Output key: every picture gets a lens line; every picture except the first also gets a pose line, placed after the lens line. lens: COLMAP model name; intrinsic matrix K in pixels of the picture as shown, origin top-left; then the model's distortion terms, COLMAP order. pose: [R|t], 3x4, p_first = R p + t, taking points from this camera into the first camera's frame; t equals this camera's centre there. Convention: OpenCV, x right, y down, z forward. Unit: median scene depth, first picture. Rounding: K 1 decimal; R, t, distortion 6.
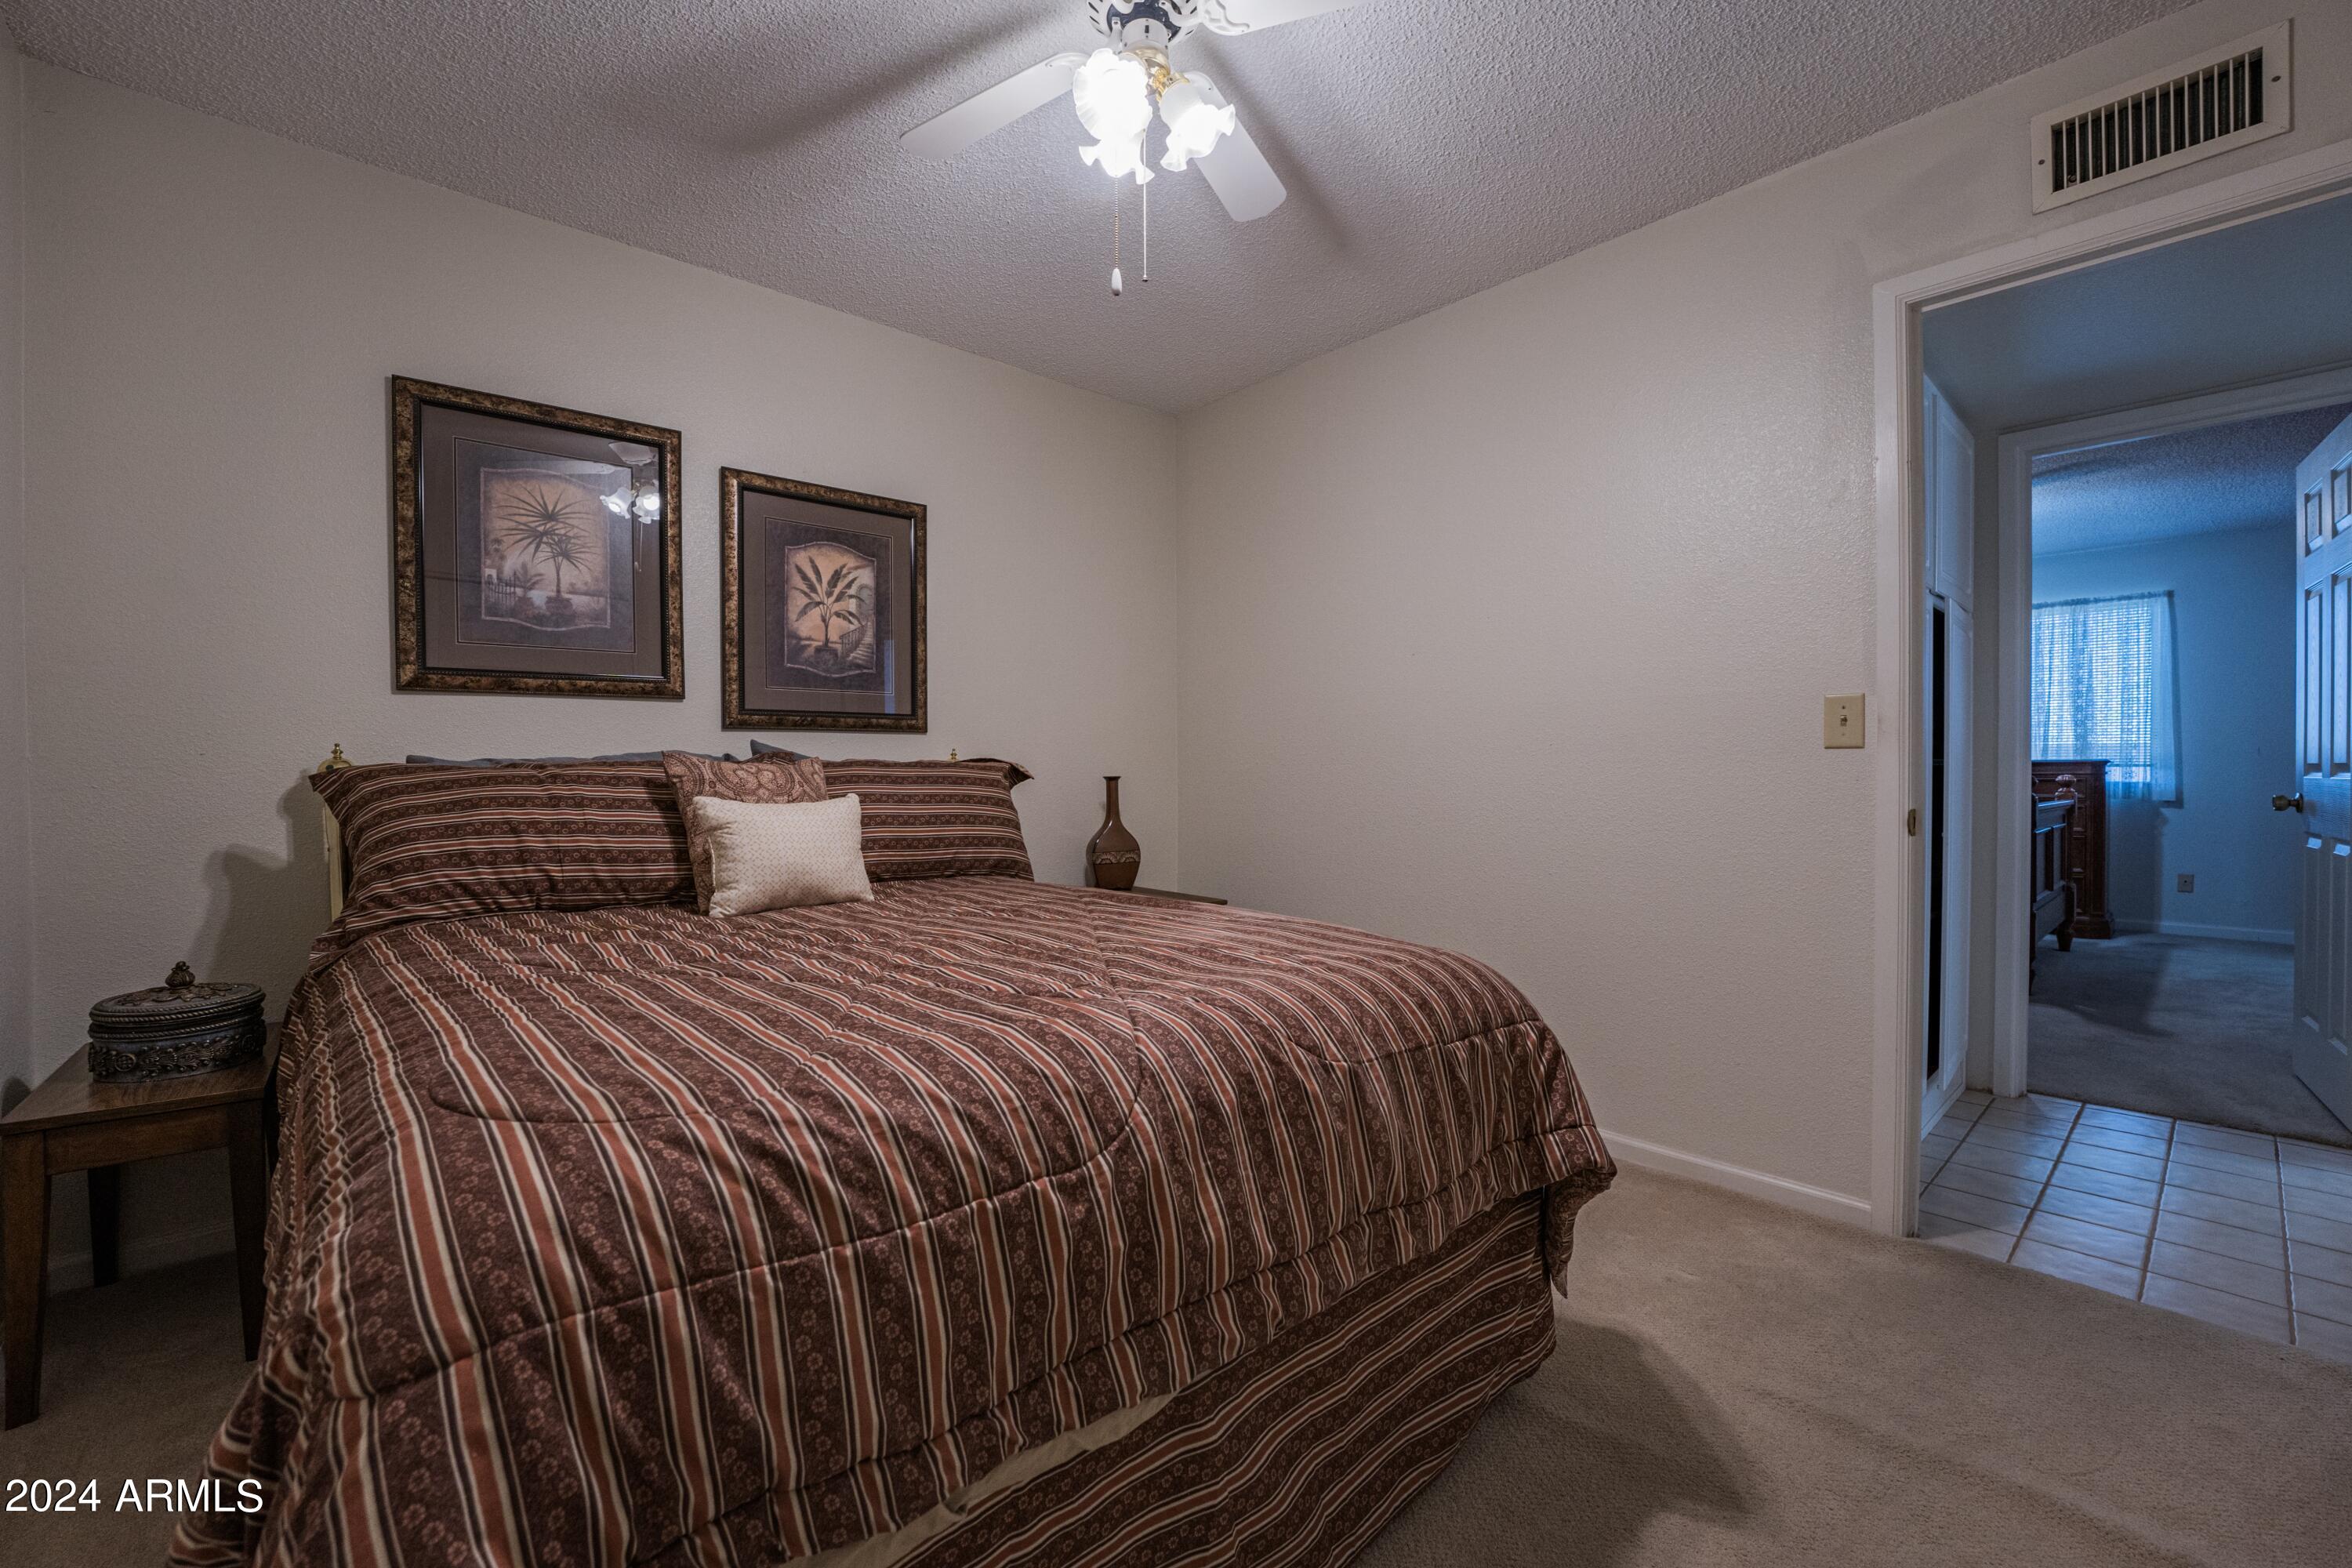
lens RADIAL K [[985.8, 0, 1198.7], [0, 985.8, 787.2], [0, 0, 1]] dist [-0.033395, 0.004571]
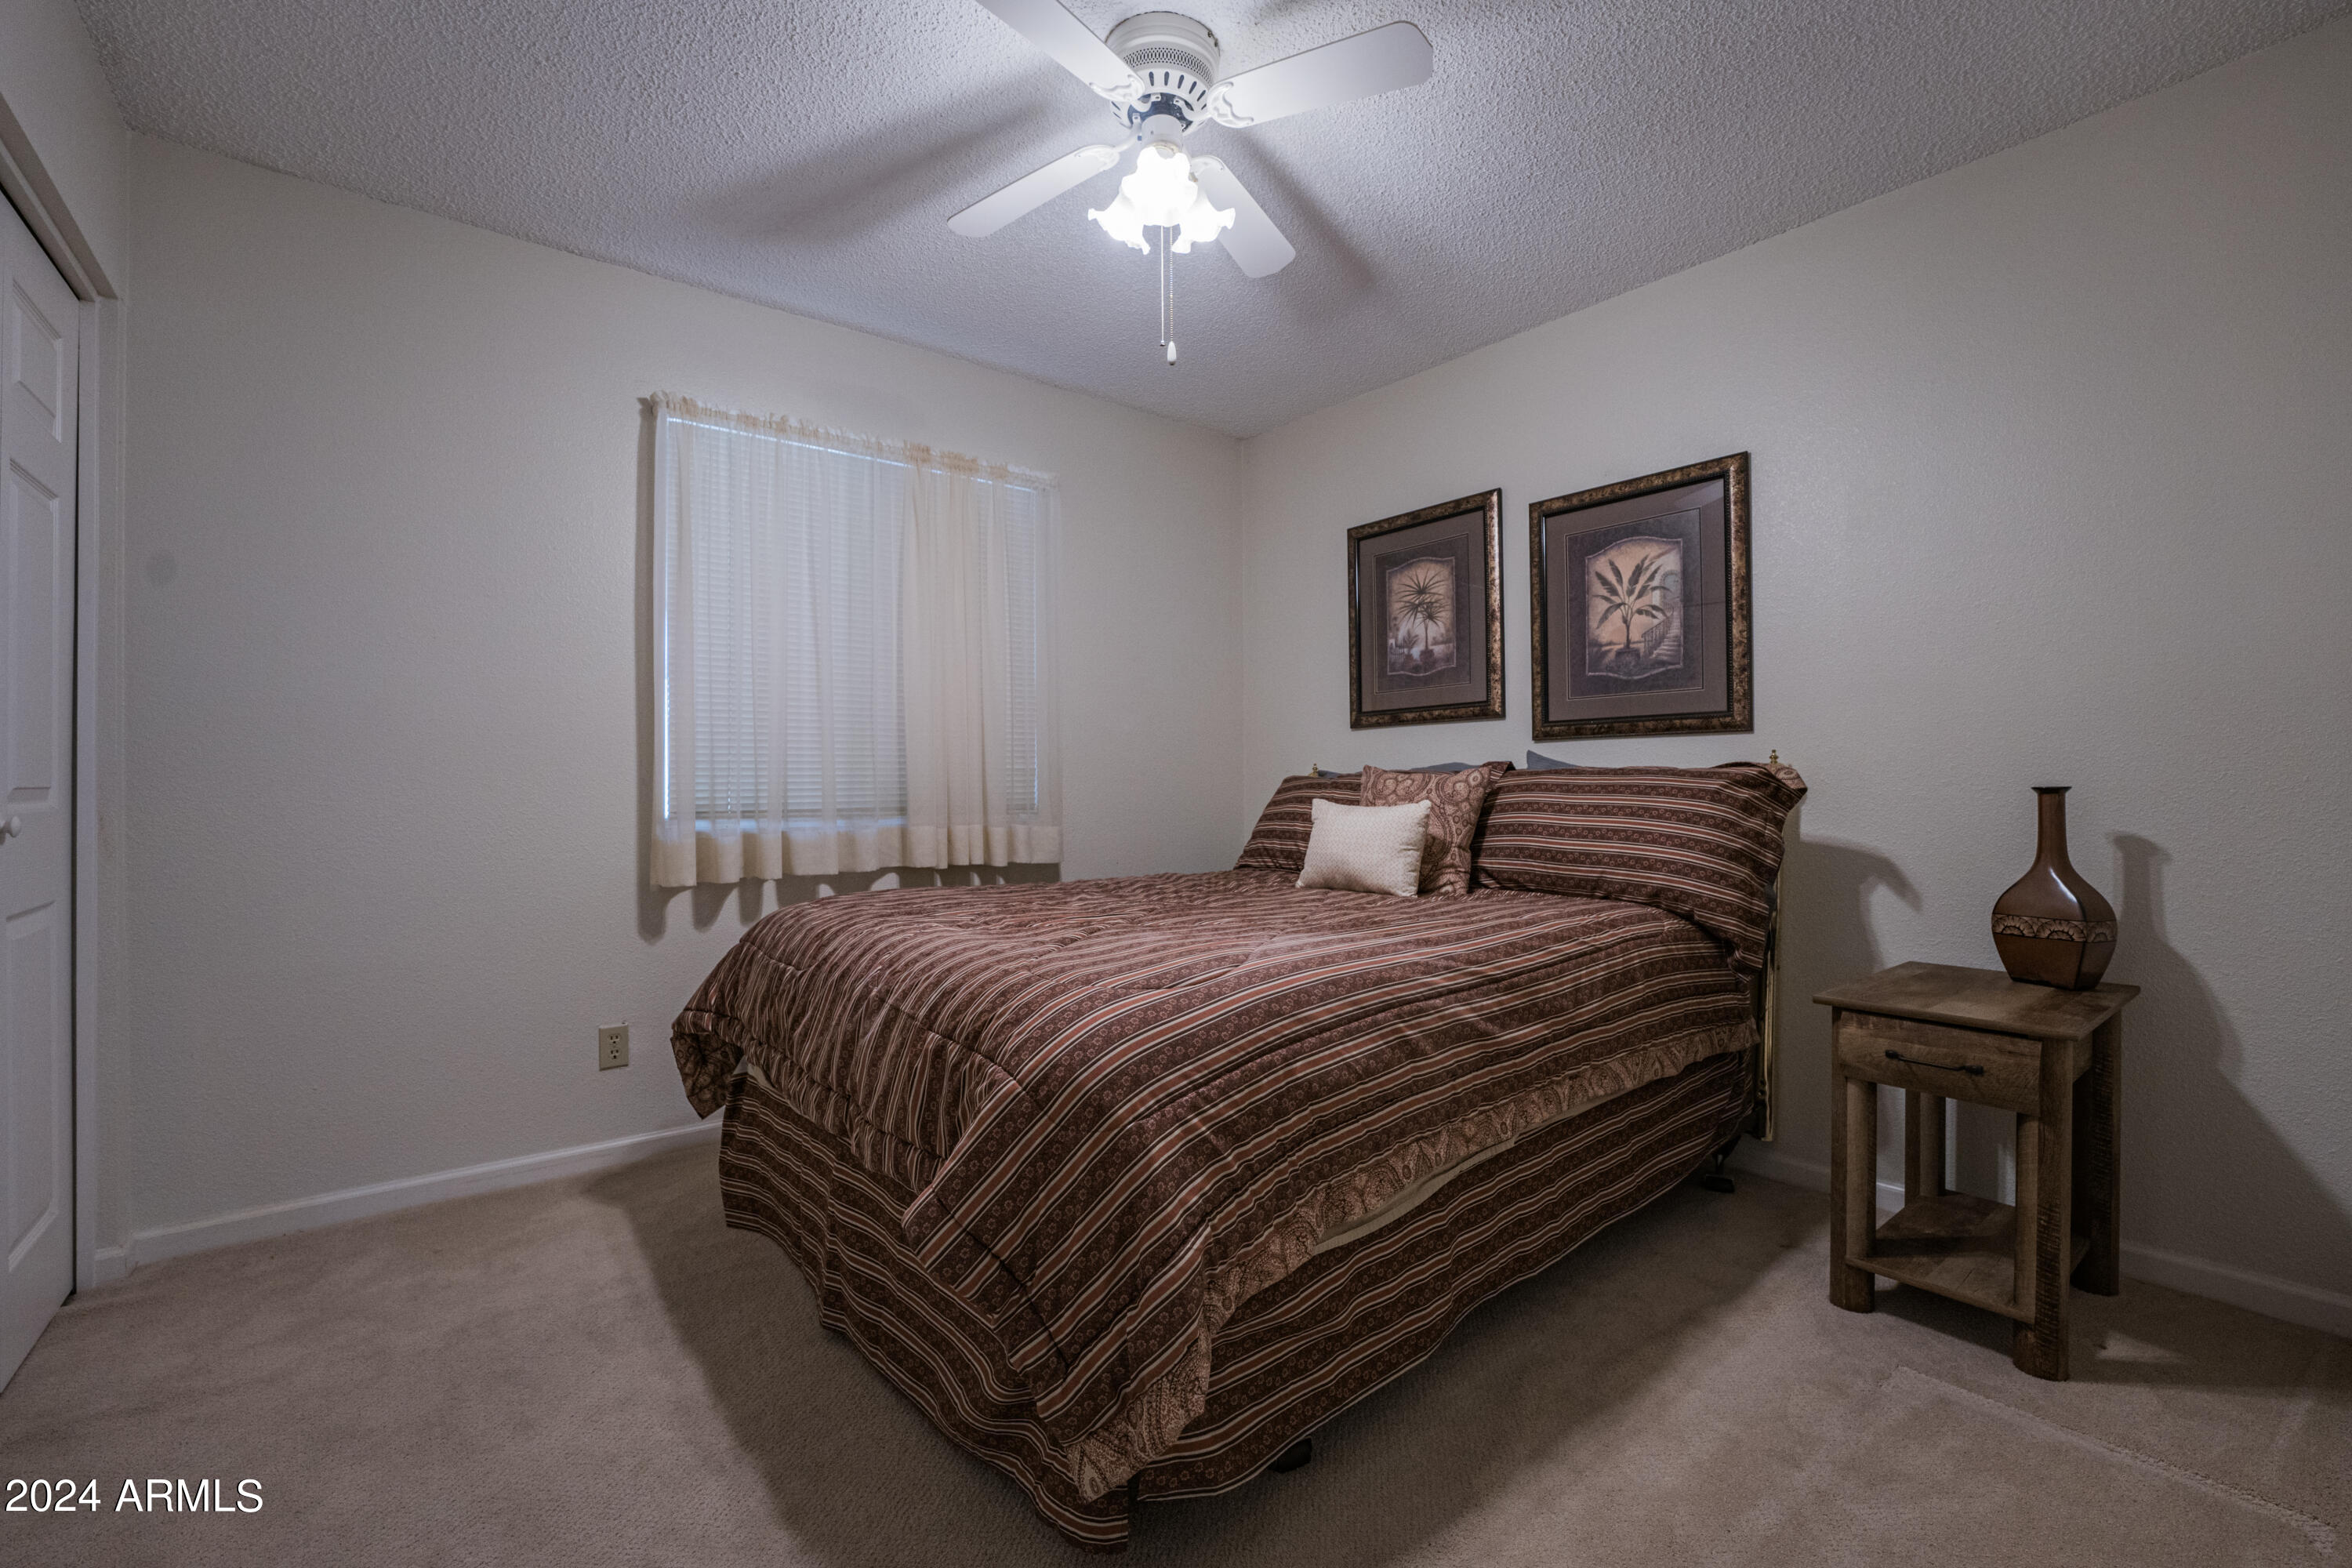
lens RADIAL K [[994.3, 0, 1212.7], [0, 994.3, 787.4], [0, 0, 1]] dist [-0.024976, 0.000305]
pose [[-0.050364, 0.005348, -0.998717, 0.622604], [-0.014602, 0.999875, 0.006090, -0.008563], [0.998624, 0.014890, -0.050280, 0.671276]]
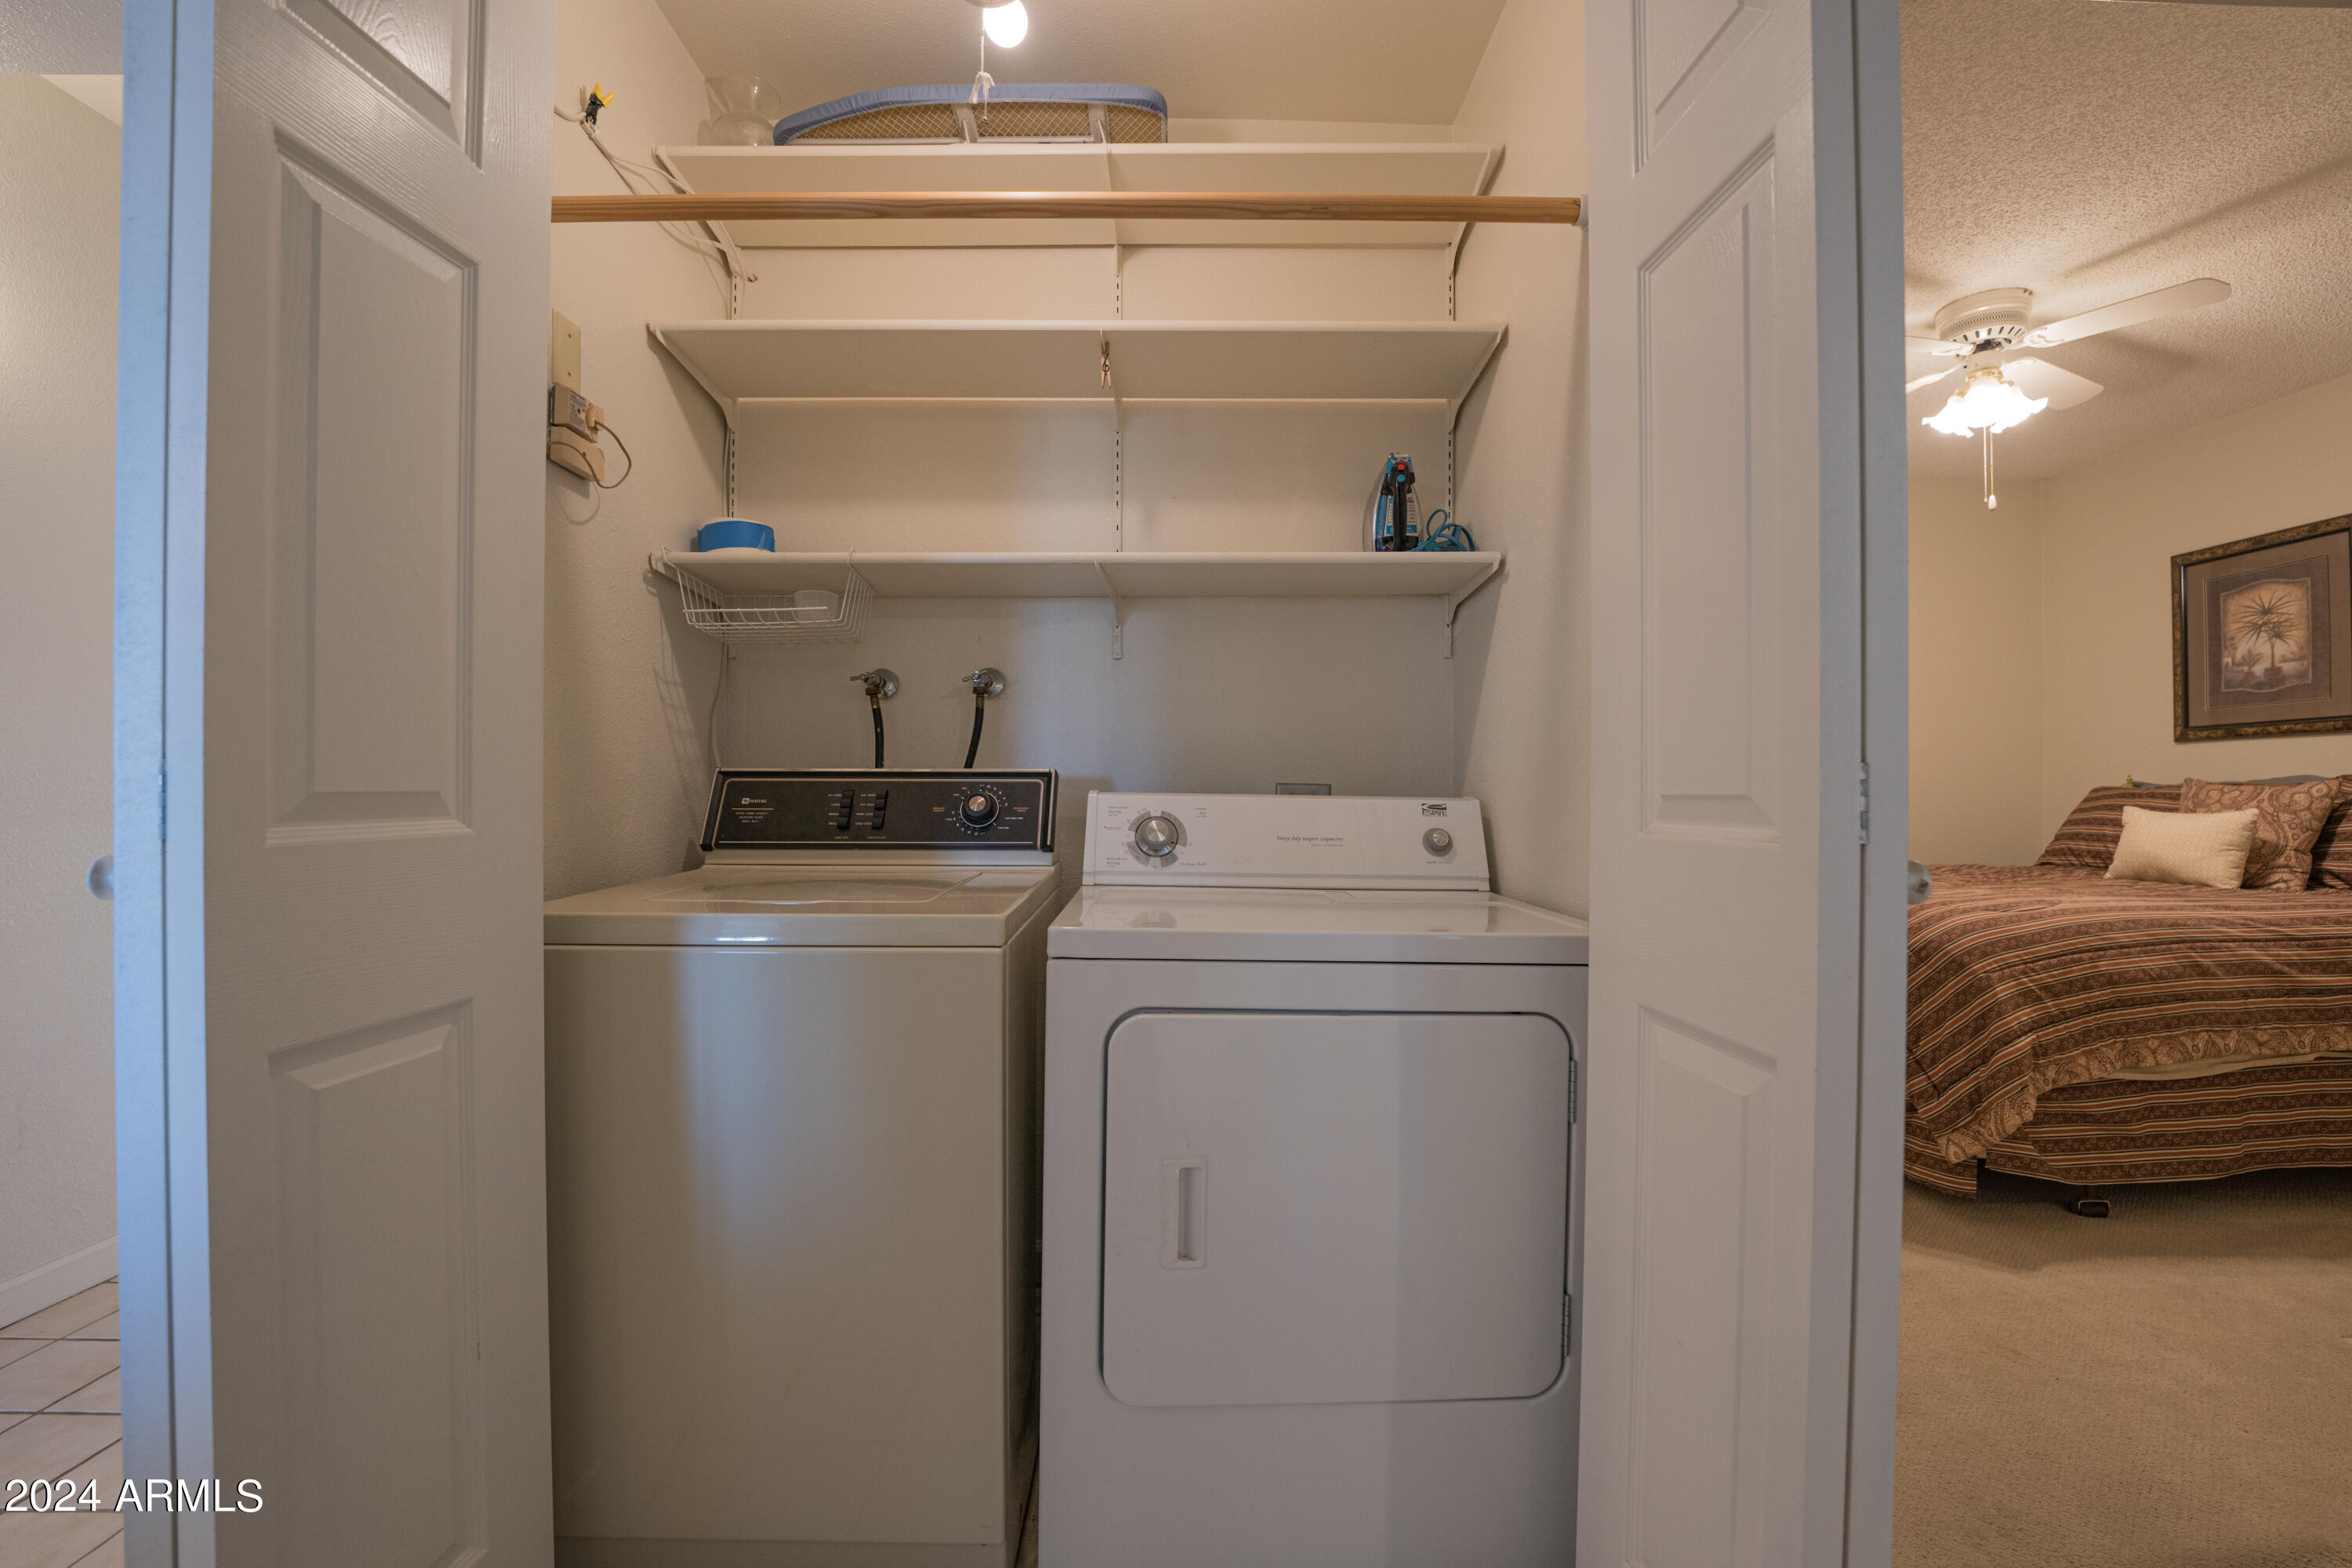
lens RADIAL K [[974.8, 0, 1175.6], [0, 974.8, 792.0], [0, 0, 1]] dist [-0.031975, 0.005797]
pose [[-0.678017, 0.001591, -0.735044, 1.228429], [-0.014536, 0.999773, 0.015573, -0.010844], [0.734902, 0.021243, -0.677840, 0.657279]]
